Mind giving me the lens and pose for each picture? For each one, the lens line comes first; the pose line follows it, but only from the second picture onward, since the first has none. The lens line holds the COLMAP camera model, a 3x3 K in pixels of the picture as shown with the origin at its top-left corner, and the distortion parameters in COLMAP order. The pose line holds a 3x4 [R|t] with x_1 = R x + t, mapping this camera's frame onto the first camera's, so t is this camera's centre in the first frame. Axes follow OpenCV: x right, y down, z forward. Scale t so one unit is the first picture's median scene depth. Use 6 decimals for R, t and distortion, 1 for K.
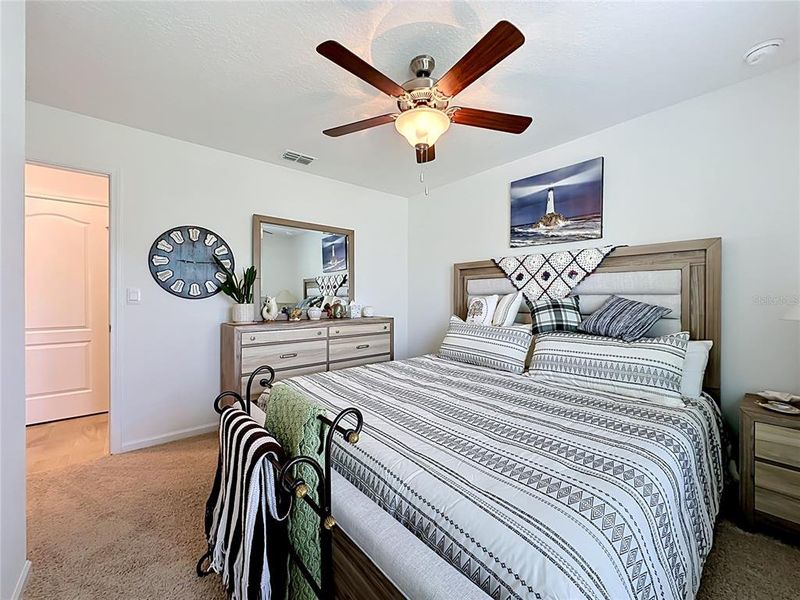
lens RADIAL K [[327.6, 0, 399.7], [0, 327.6, 301.4], [0, 0, 1]] dist [-0.001955, -0.000097]
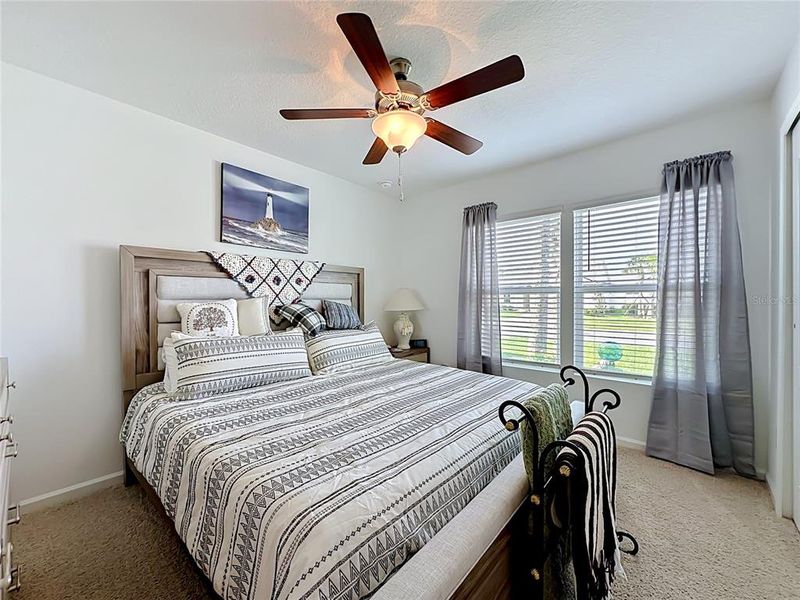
lens RADIAL K [[327.6, 0, 399.7], [0, 327.6, 301.4], [0, 0, 1]] dist [-0.001955, -0.000097]
pose [[-0.154962, 0.003018, 0.987916, -0.617411], [0.024649, 0.999696, 0.000813, -0.004923], [-0.987613, 0.024477, -0.154989, 0.791007]]
